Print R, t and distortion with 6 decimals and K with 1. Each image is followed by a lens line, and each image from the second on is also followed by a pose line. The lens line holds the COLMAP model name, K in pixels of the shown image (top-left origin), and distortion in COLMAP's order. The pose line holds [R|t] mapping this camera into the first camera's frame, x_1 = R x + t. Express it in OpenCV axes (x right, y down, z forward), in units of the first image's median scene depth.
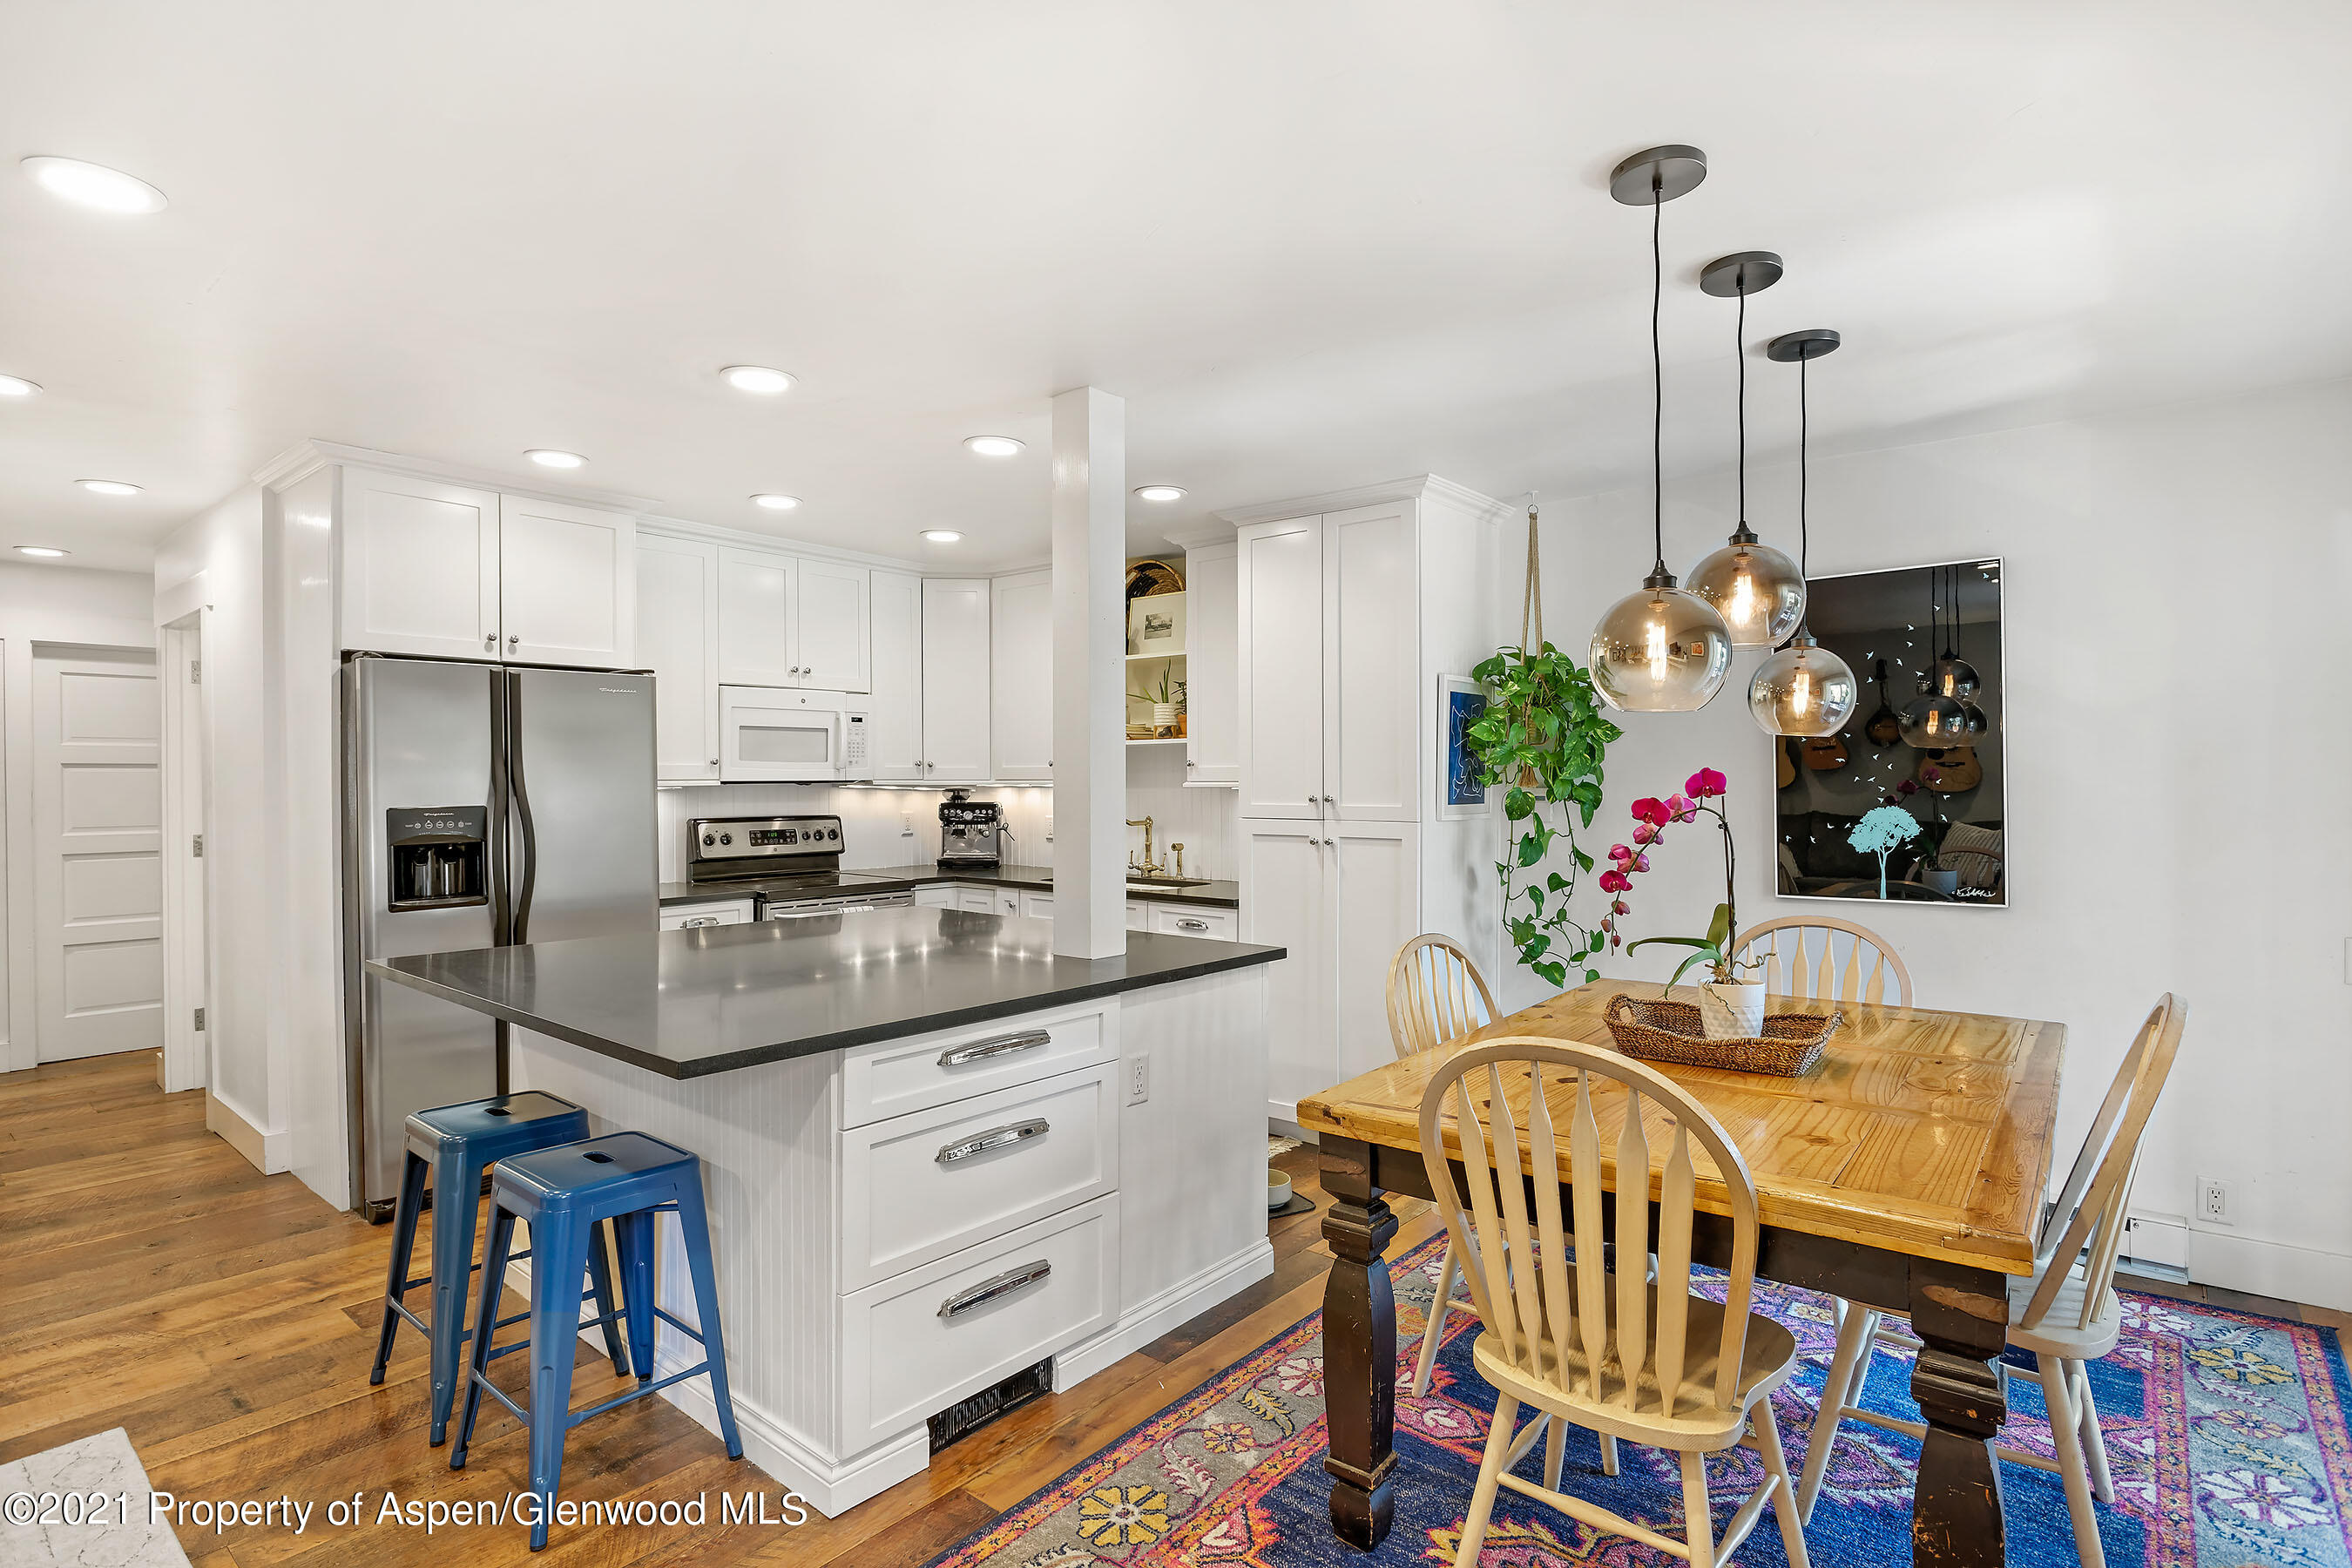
lens RADIAL K [[1183.6, 0, 1176.0], [0, 1183.6, 784.0], [0, 0, 1]] dist [-0.001915, -0.000040]
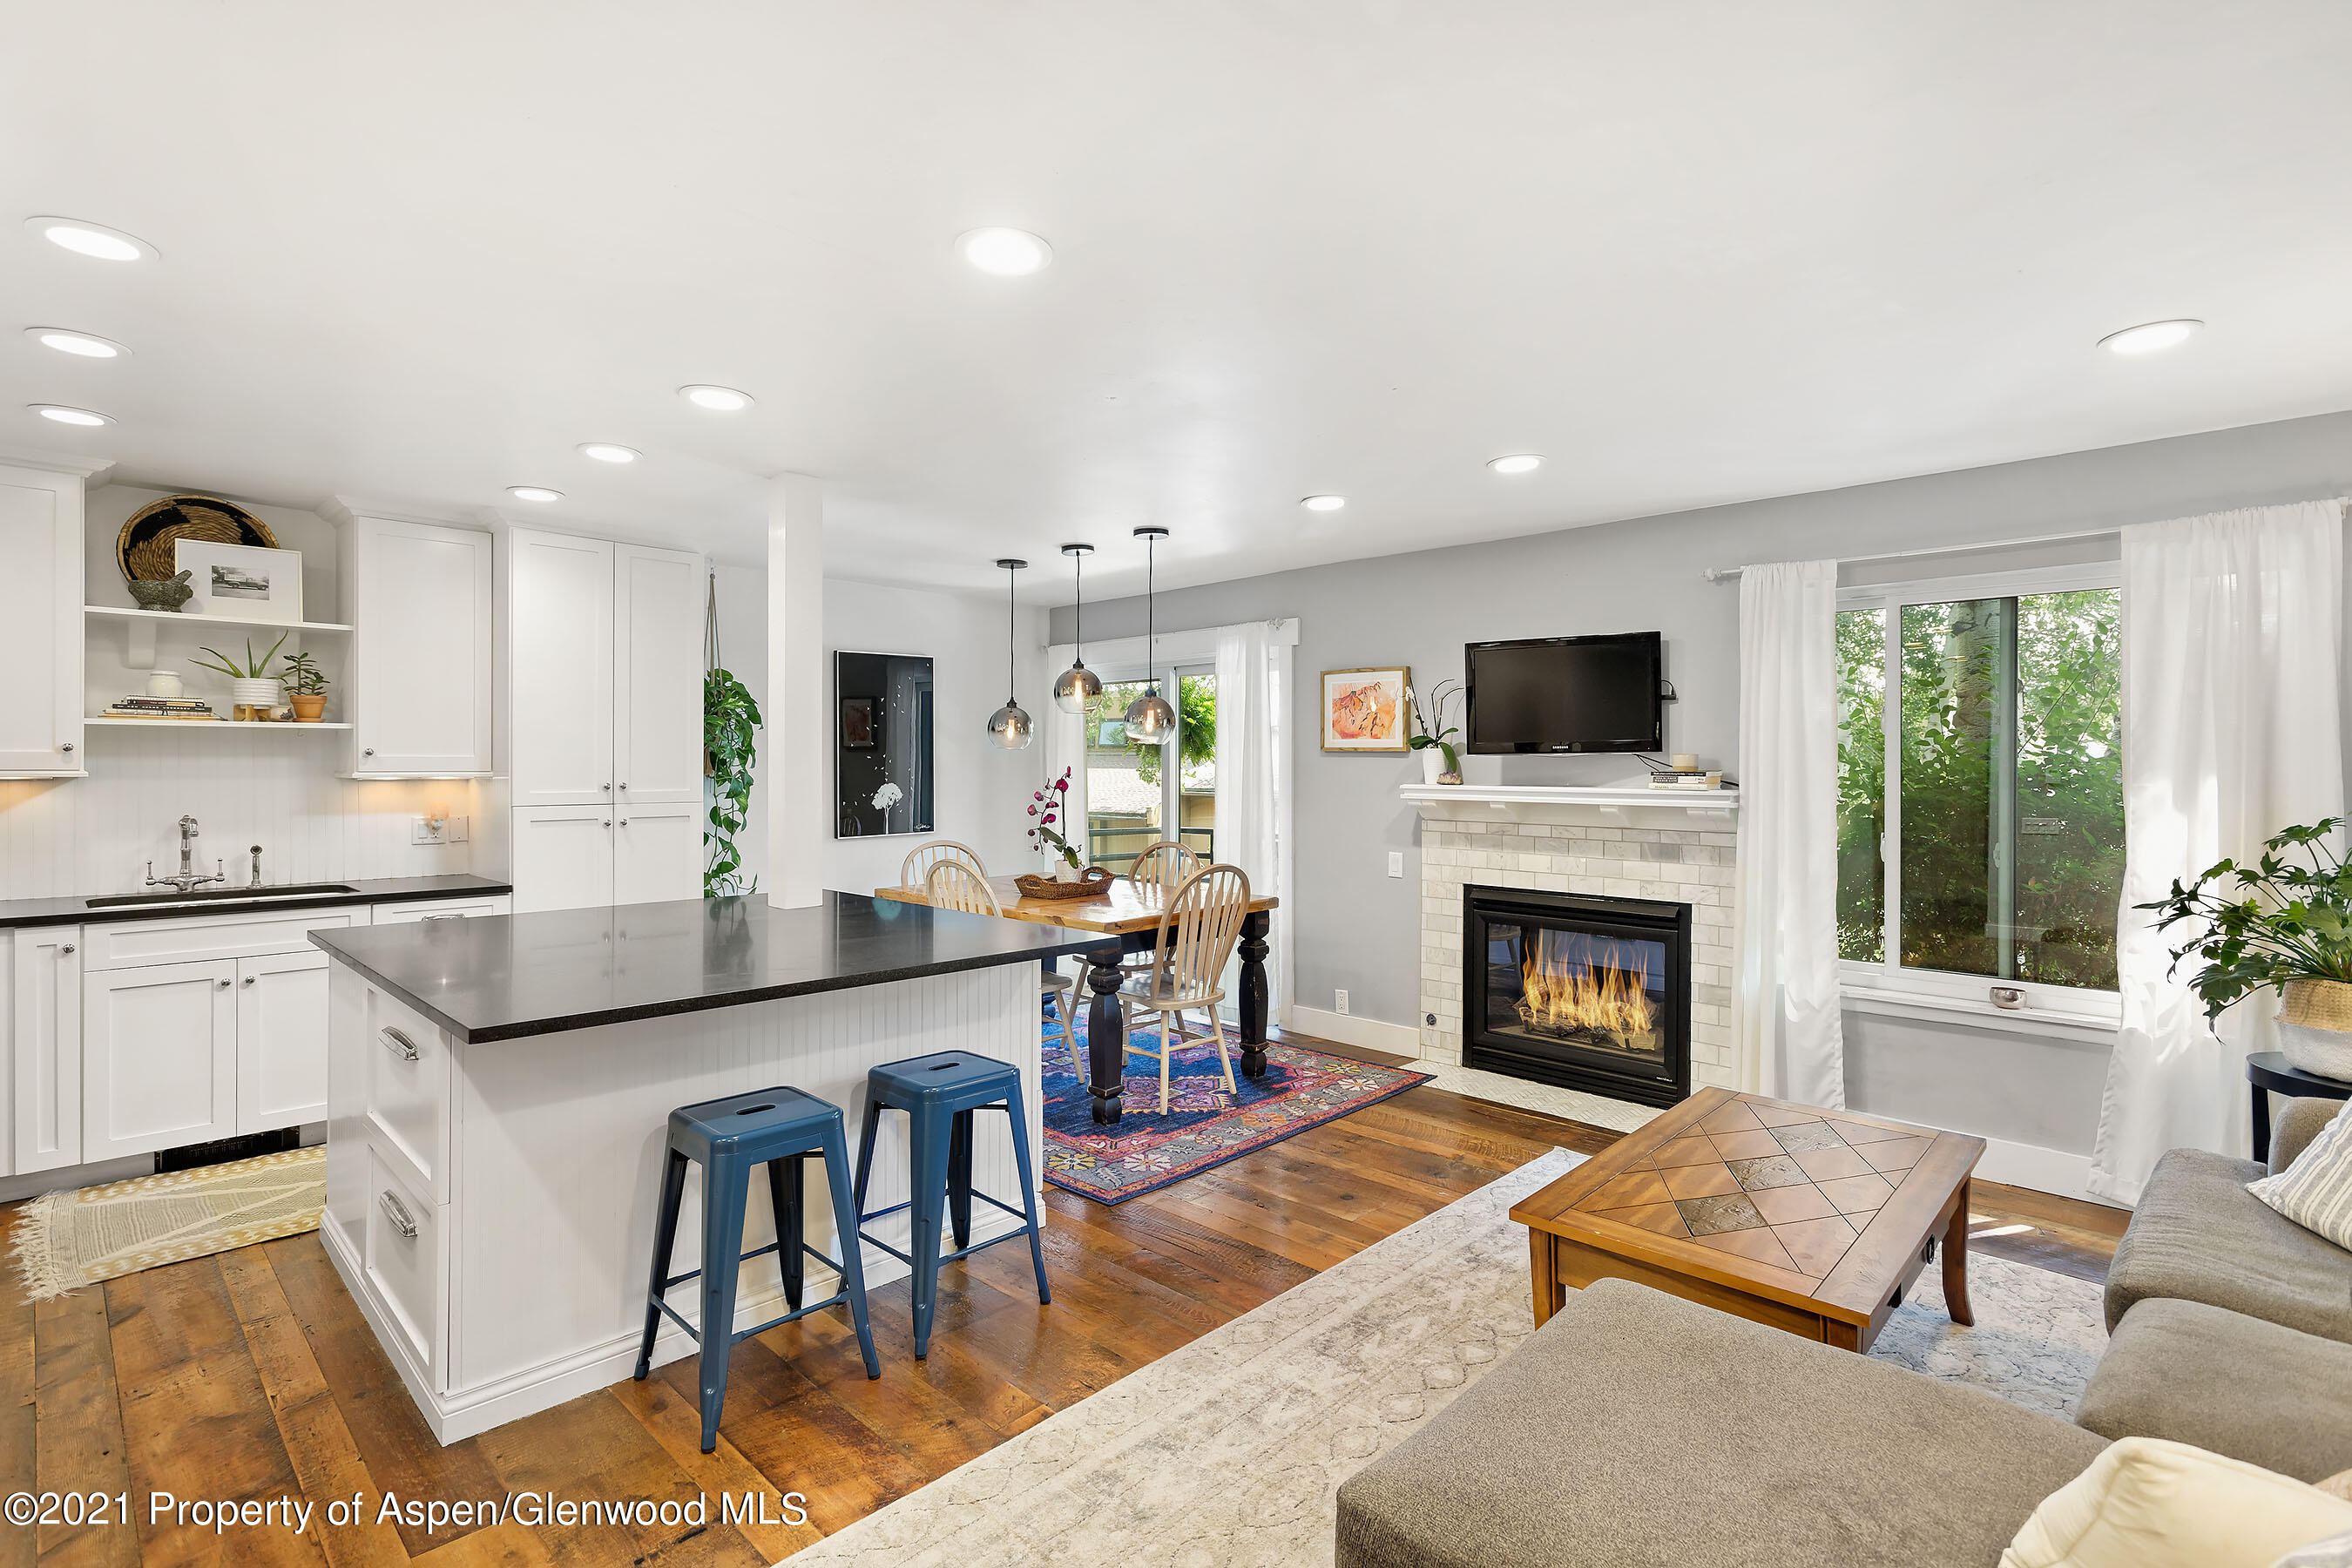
lens RADIAL K [[1136.8, 0, 1176.0], [0, 1136.8, 784.0], [0, 0, 1]] dist [0.001951, -0.000004]
pose [[0.064304, -0.017482, 0.997777, -1.109618], [0.001481, 0.999847, 0.017423, -0.009521], [-0.997929, 0.000357, 0.064320, 0.434714]]
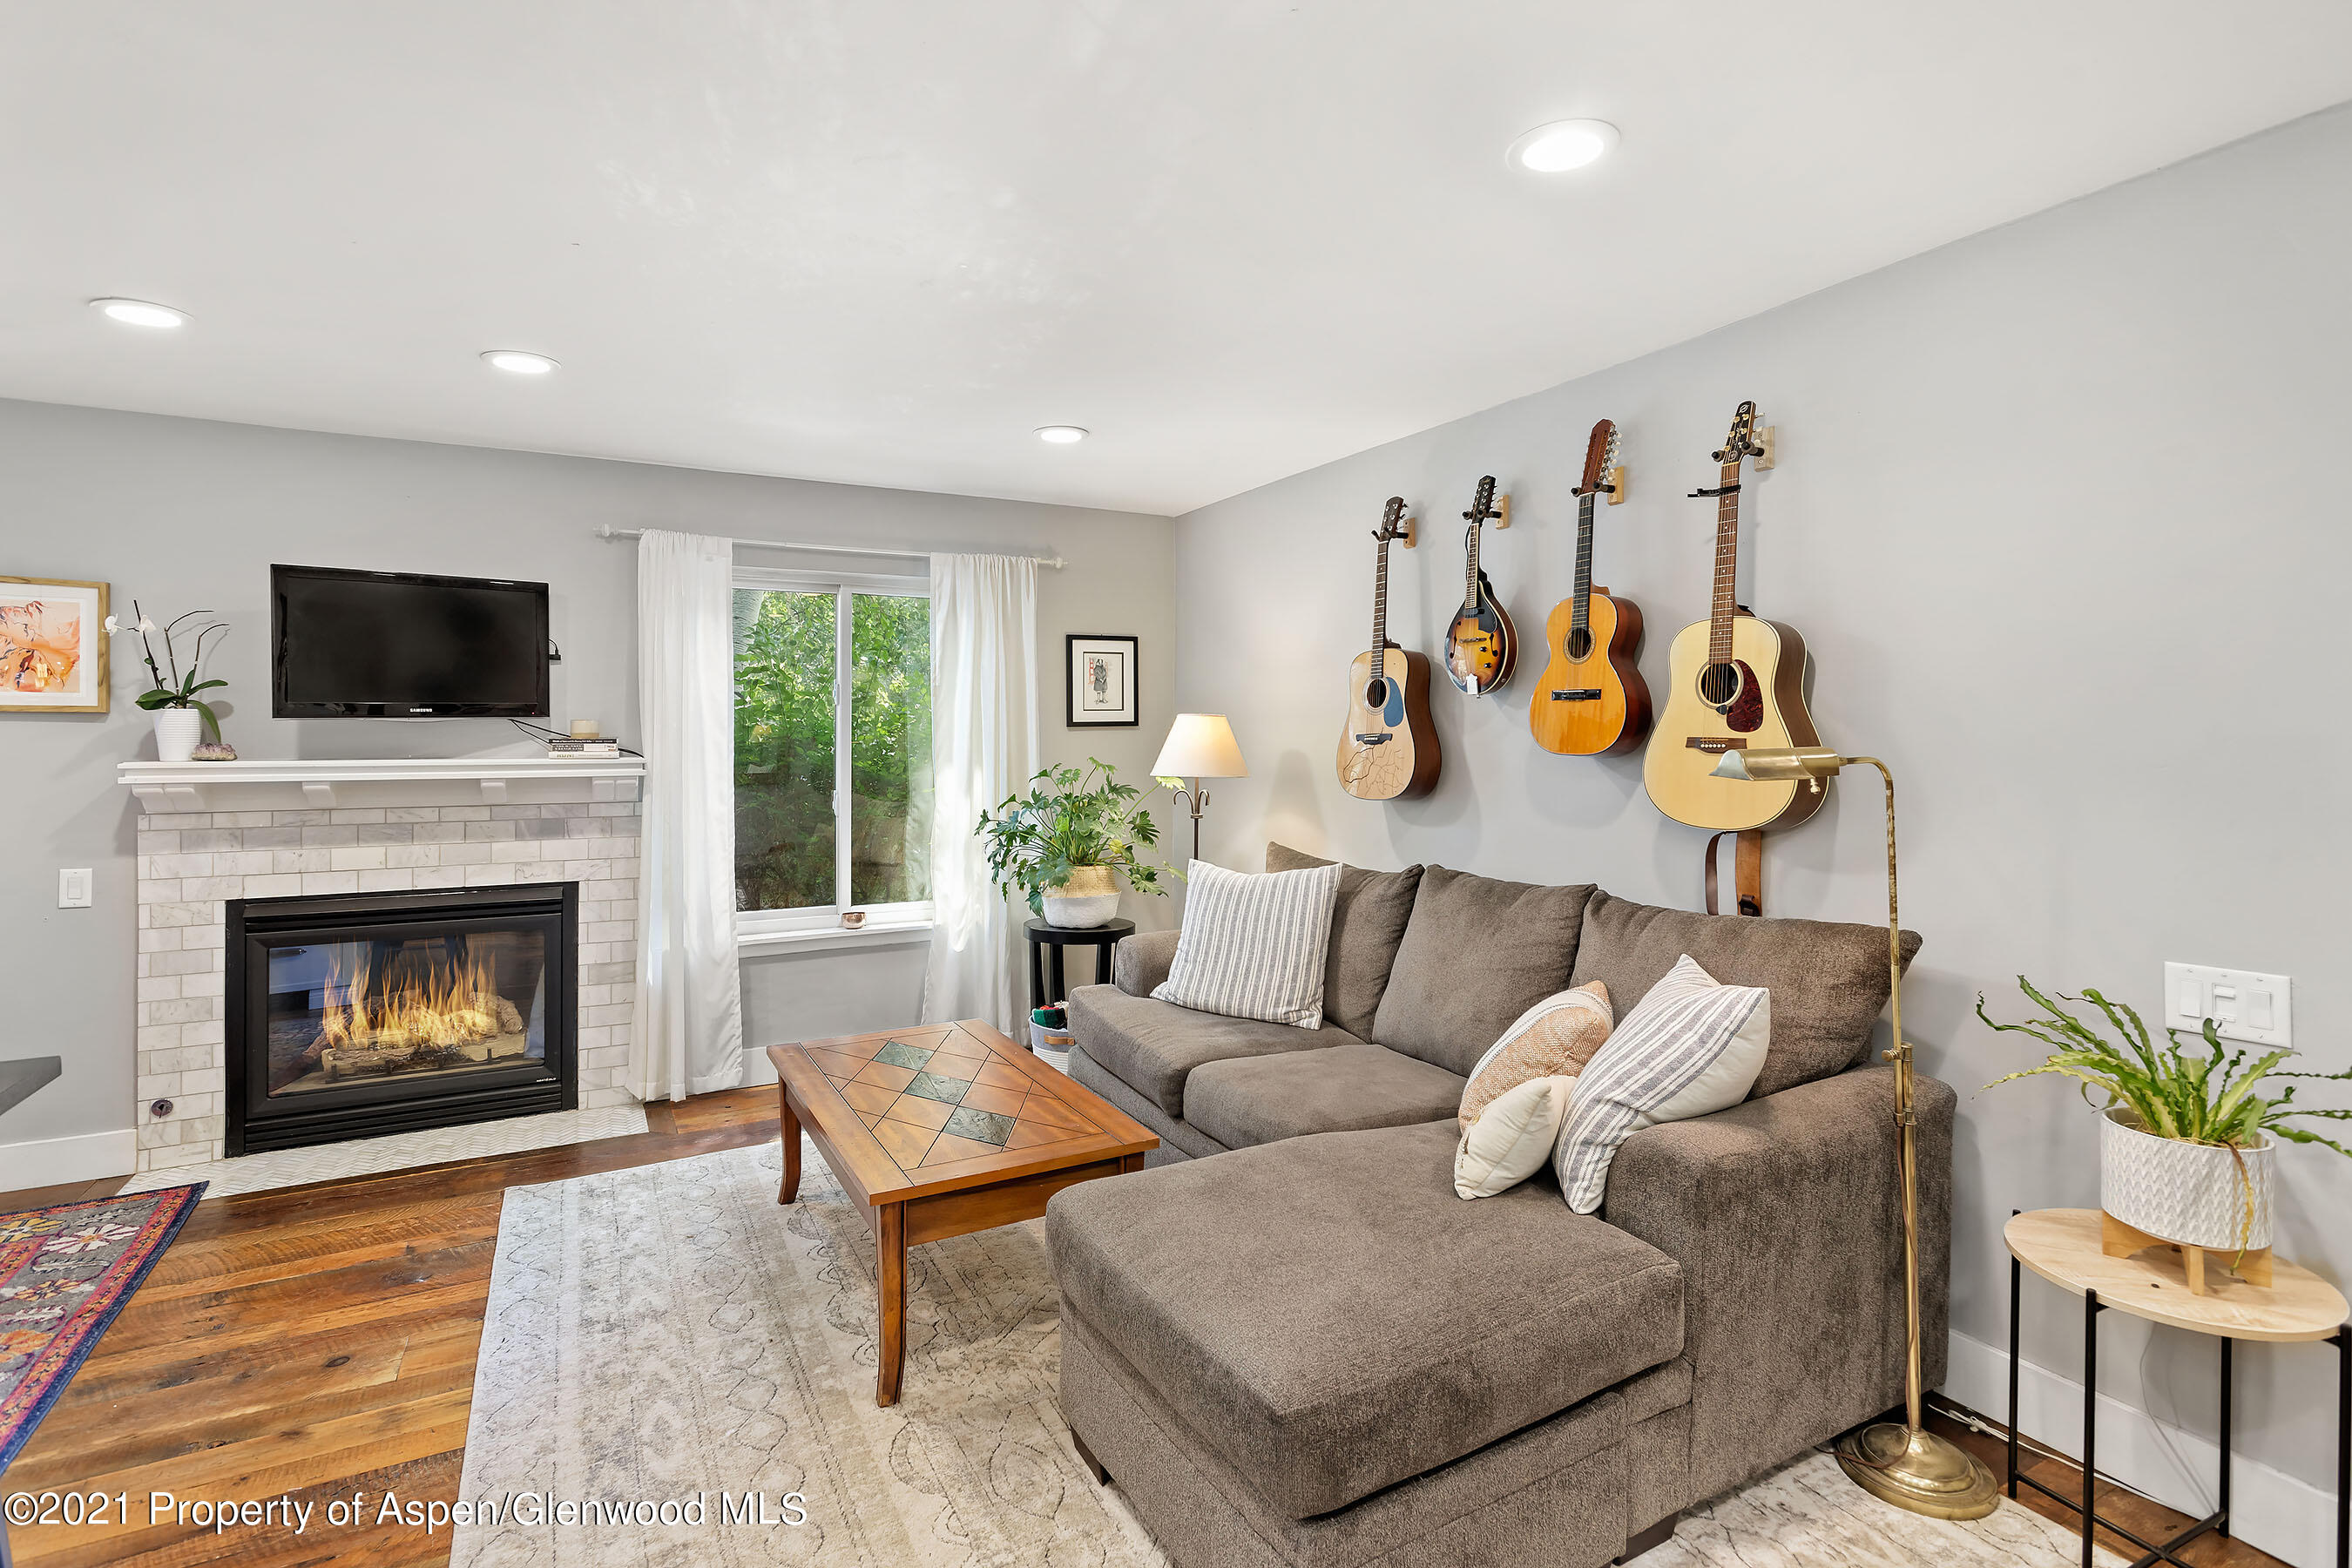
lens RADIAL K [[1143.4, 0, 1179.2], [0, 1143.4, 756.0], [0, 0, 1]] dist [-0.000909, -0.000817]
pose [[-0.937474, -0.004575, 0.348025, -0.813608], [0.003581, 0.999734, 0.022787, -0.007446], [-0.348037, 0.022608, -0.937208, 0.820365]]
